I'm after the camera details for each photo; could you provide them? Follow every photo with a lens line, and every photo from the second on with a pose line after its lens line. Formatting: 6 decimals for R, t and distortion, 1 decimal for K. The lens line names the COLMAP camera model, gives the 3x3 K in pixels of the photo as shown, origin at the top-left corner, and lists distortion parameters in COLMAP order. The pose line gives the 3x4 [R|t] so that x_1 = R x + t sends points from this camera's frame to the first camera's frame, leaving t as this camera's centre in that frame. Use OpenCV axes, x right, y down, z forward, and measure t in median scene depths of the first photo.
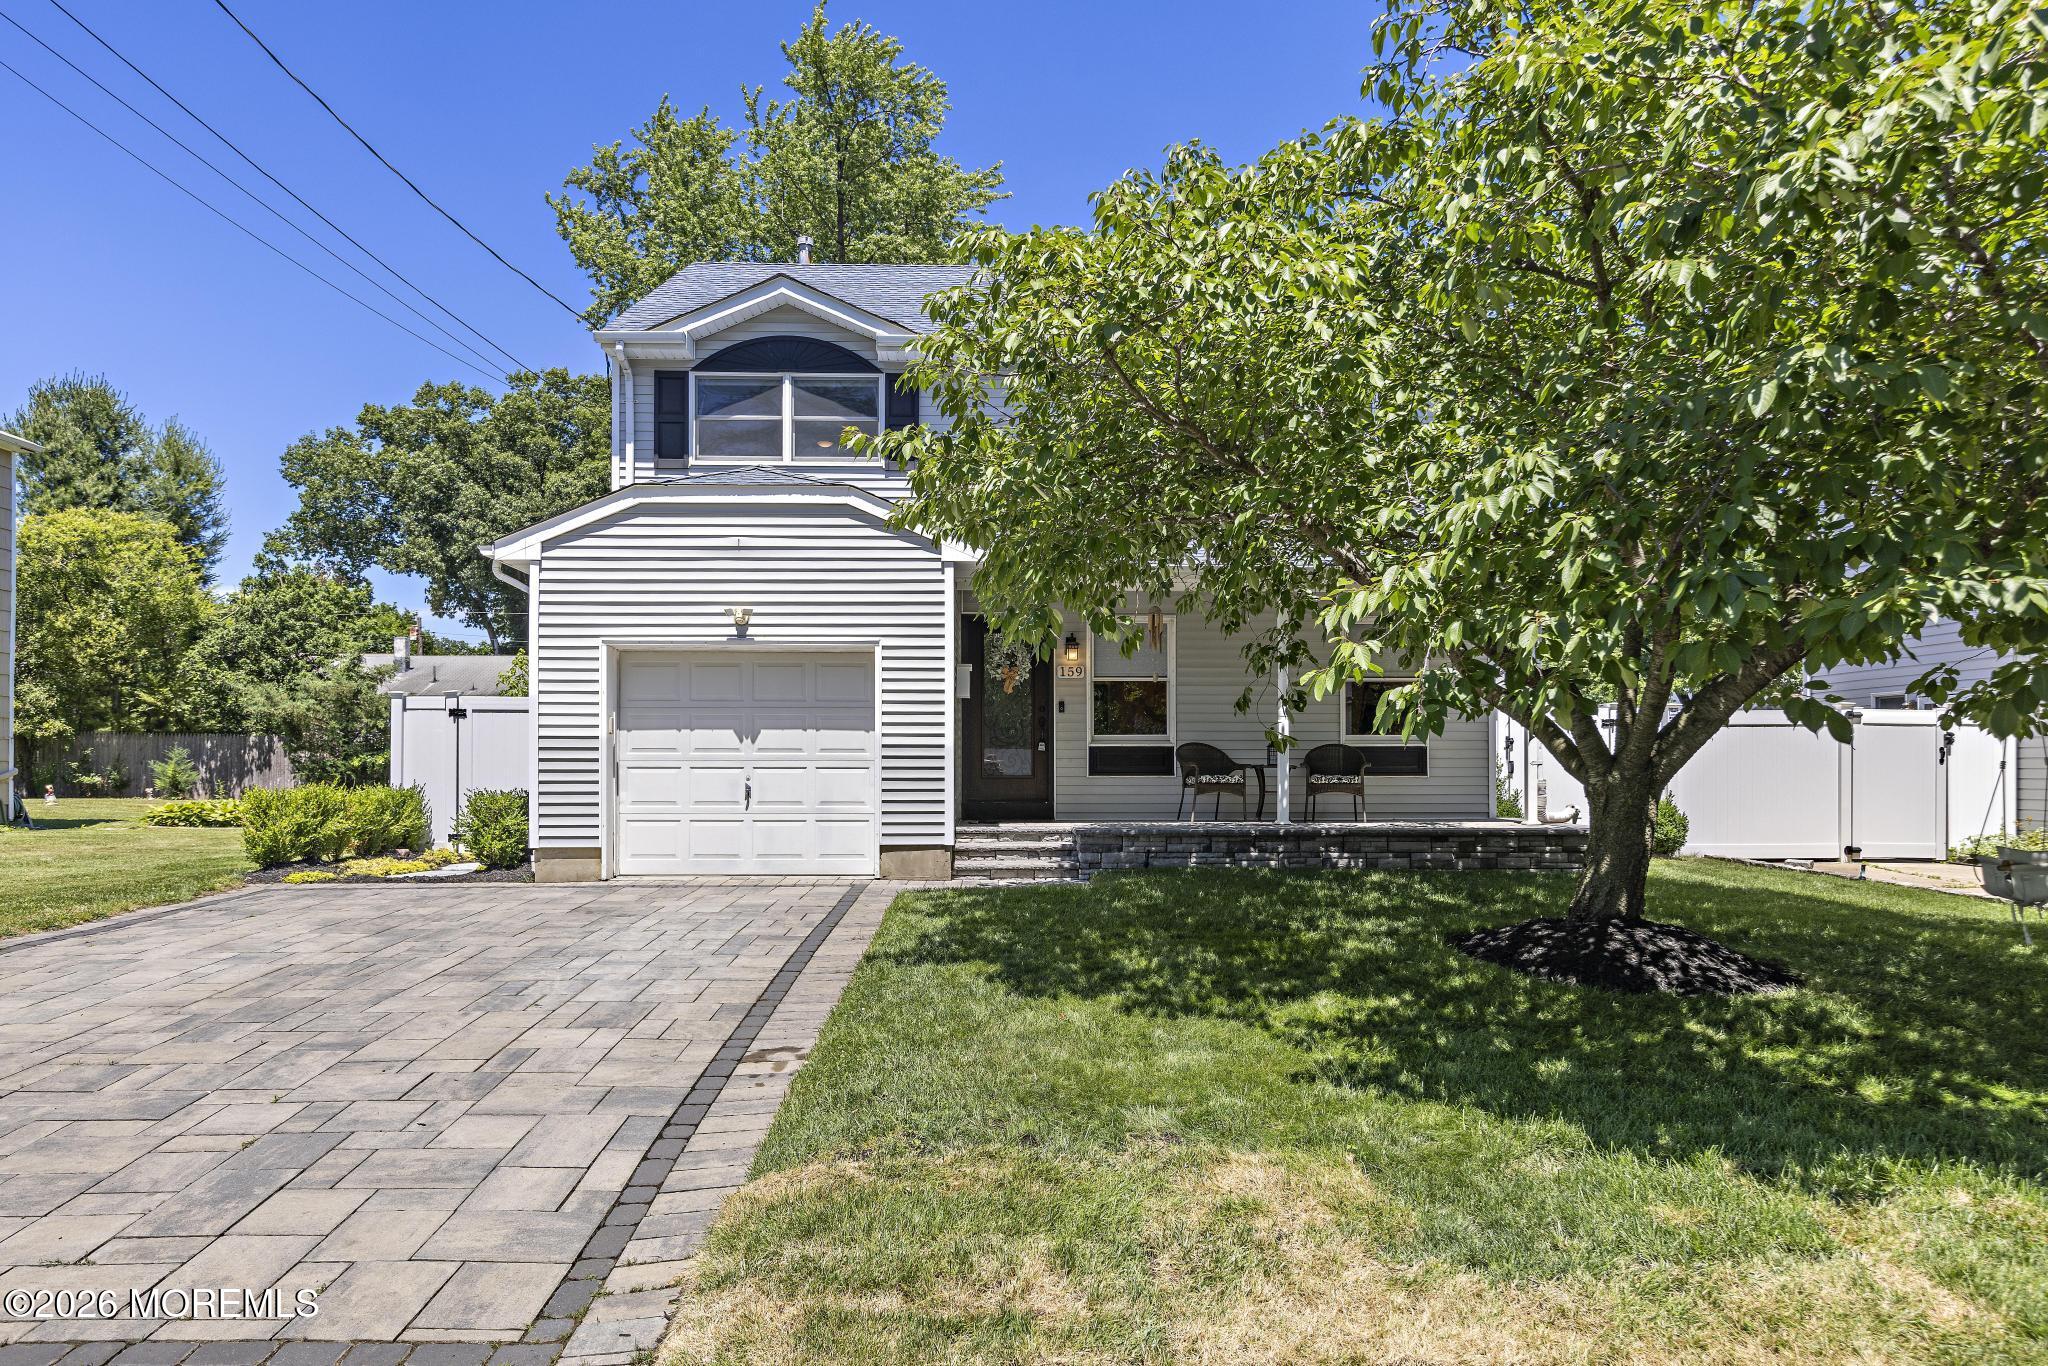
lens RADIAL K [[1205.4, 0, 1035.2], [0, 1205.4, 755.8], [0, 0, 1]] dist [0.008406, 0.001477]
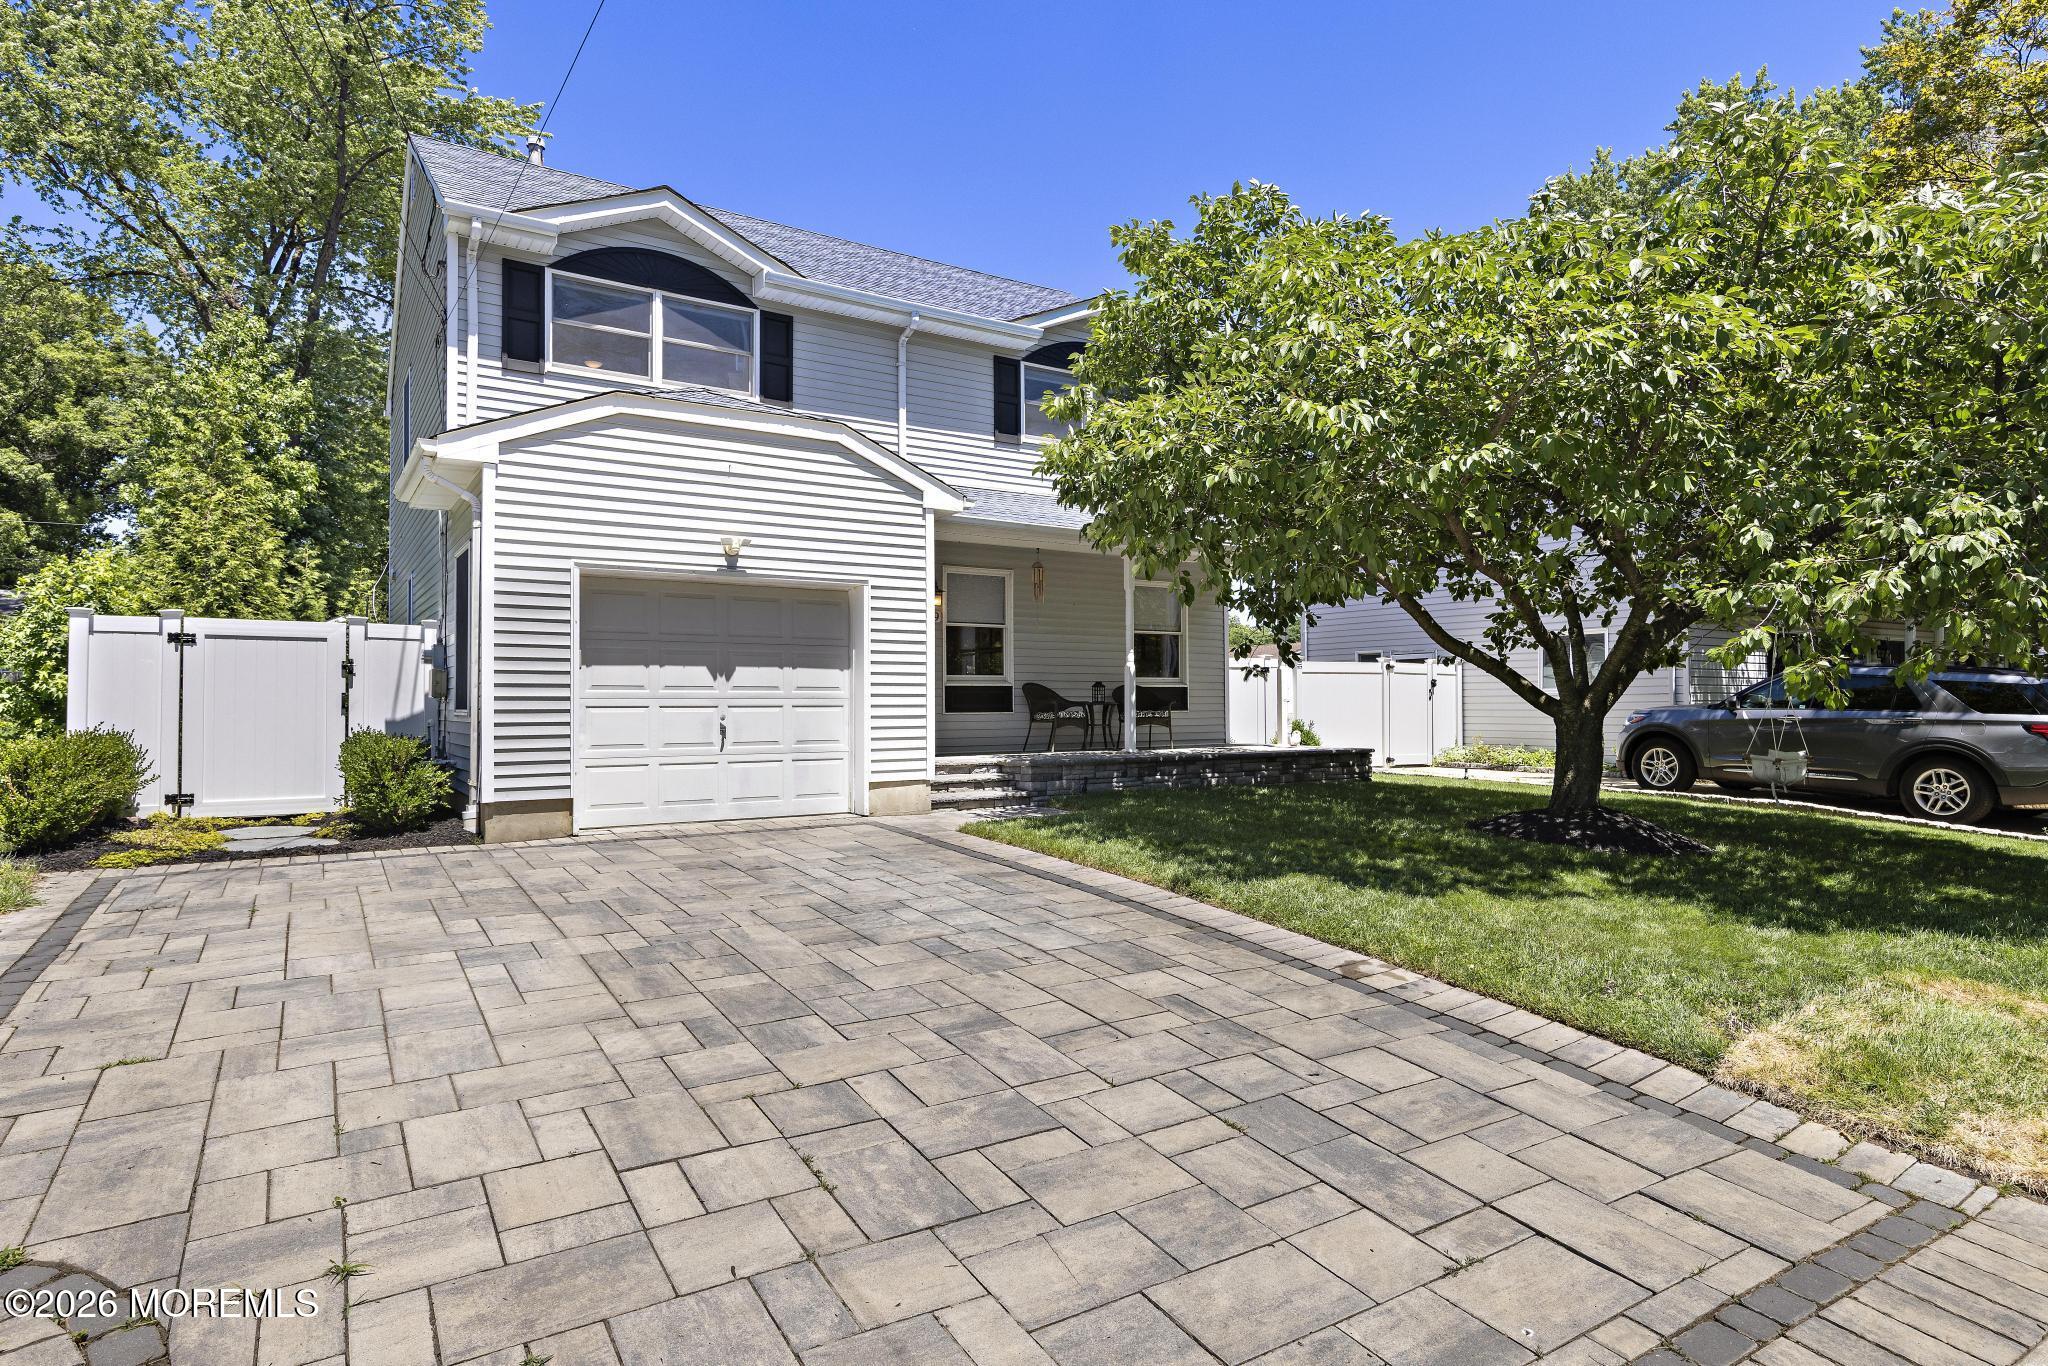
lens RADIAL K [[1075.2, 0, 1024.7], [0, 1075.2, 681.8], [0, 0, 1]] dist [0.005942, 0.000354]
pose [[0.857618, 0.006895, 0.514242, -0.468881], [-0.000479, 0.999920, -0.012609, 0.001076], [-0.514288, 0.010568, 0.857553, 0.155127]]
